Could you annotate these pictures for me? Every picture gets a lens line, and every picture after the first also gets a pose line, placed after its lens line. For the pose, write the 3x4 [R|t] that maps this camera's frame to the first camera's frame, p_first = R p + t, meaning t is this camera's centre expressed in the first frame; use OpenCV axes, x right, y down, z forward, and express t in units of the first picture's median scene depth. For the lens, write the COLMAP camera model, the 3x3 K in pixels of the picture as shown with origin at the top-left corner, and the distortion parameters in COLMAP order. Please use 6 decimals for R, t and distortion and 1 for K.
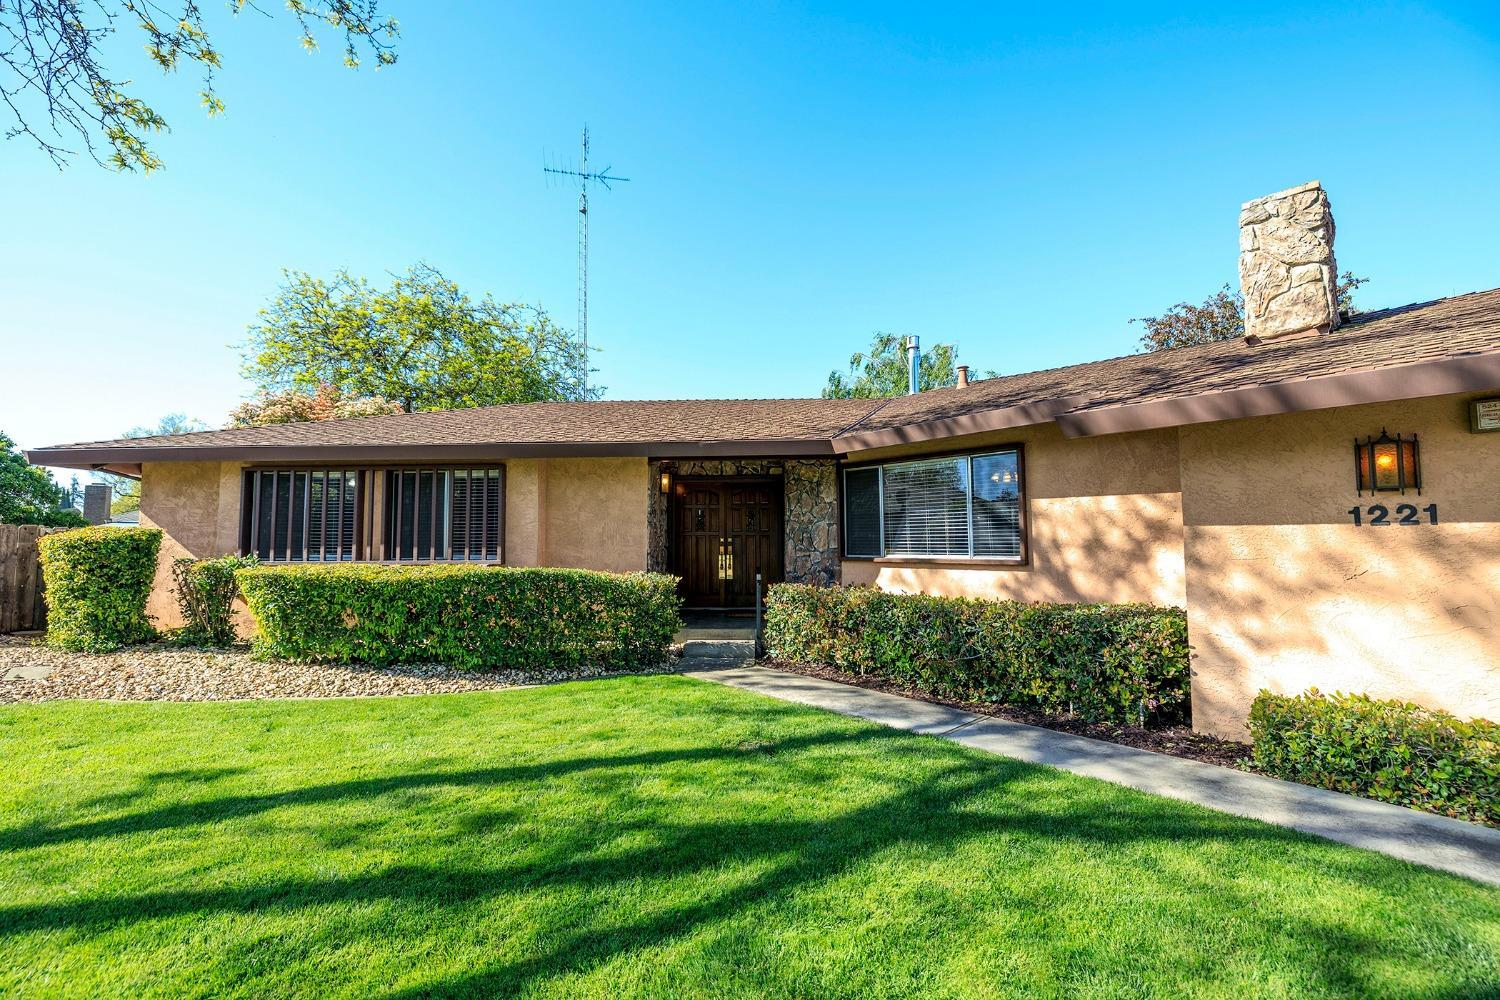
lens RADIAL K [[622.4, 0, 732.6], [0, 622.4, 499.2], [0, 0, 1]] dist [0.003304, -0.000037]
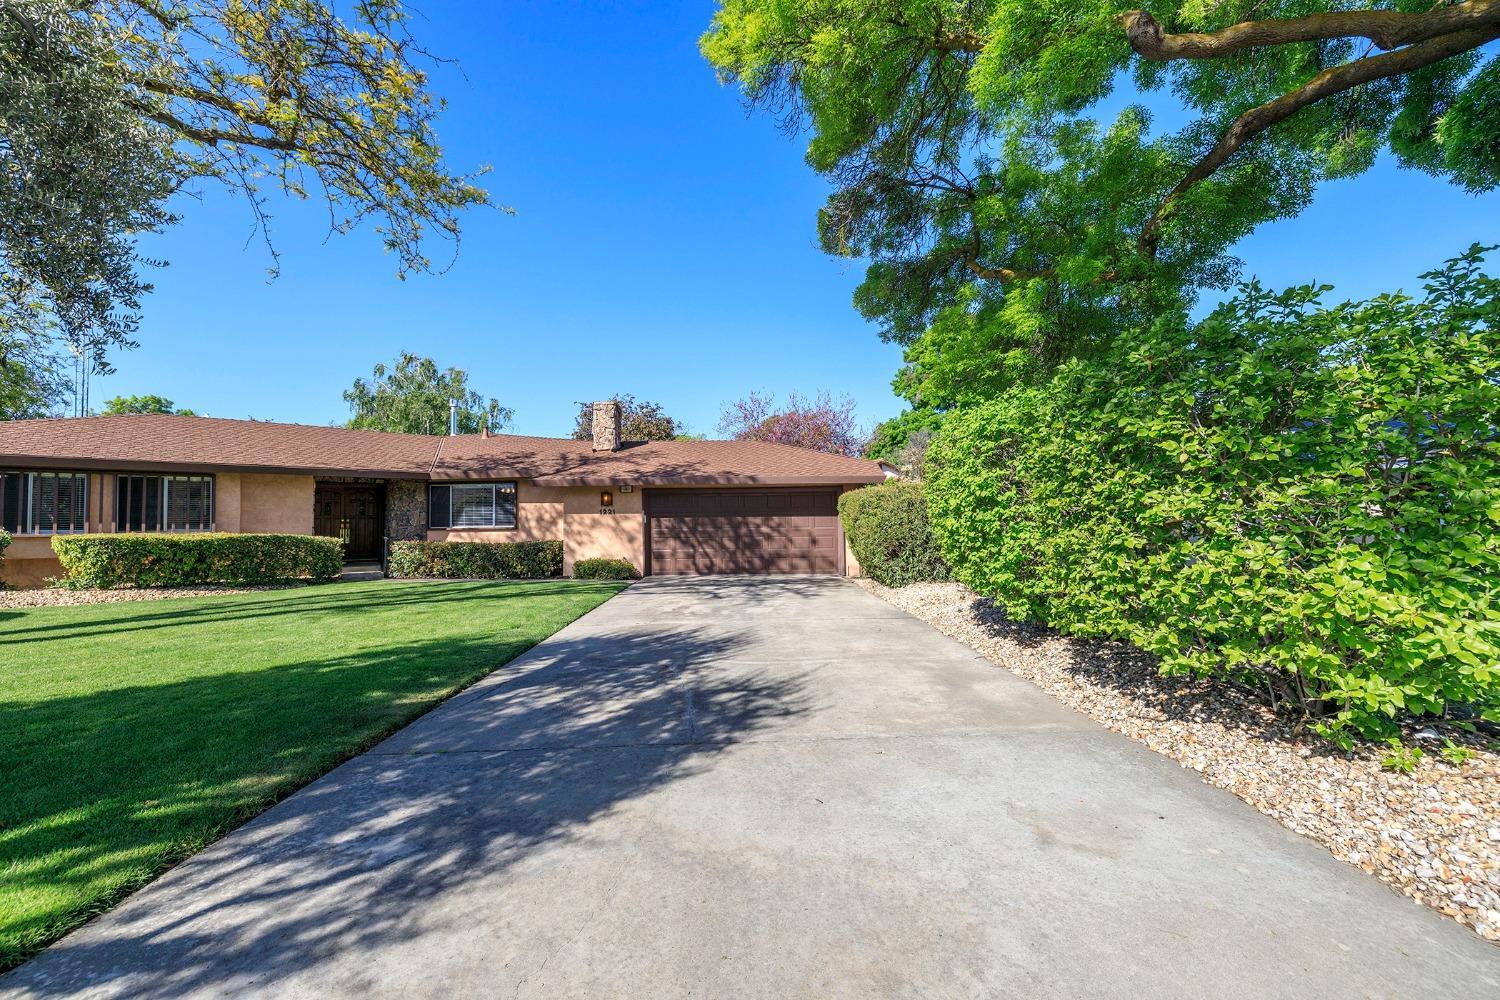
lens RADIAL K [[622.4, 0, 732.6], [0, 622.4, 499.2], [0, 0, 1]] dist [0.003304, -0.000037]
pose [[0.704060, 0.023088, 0.709765, -0.725991], [-0.034871, 0.999390, 0.002082, -0.051219], [-0.709284, -0.026216, 0.704436, -1.442053]]
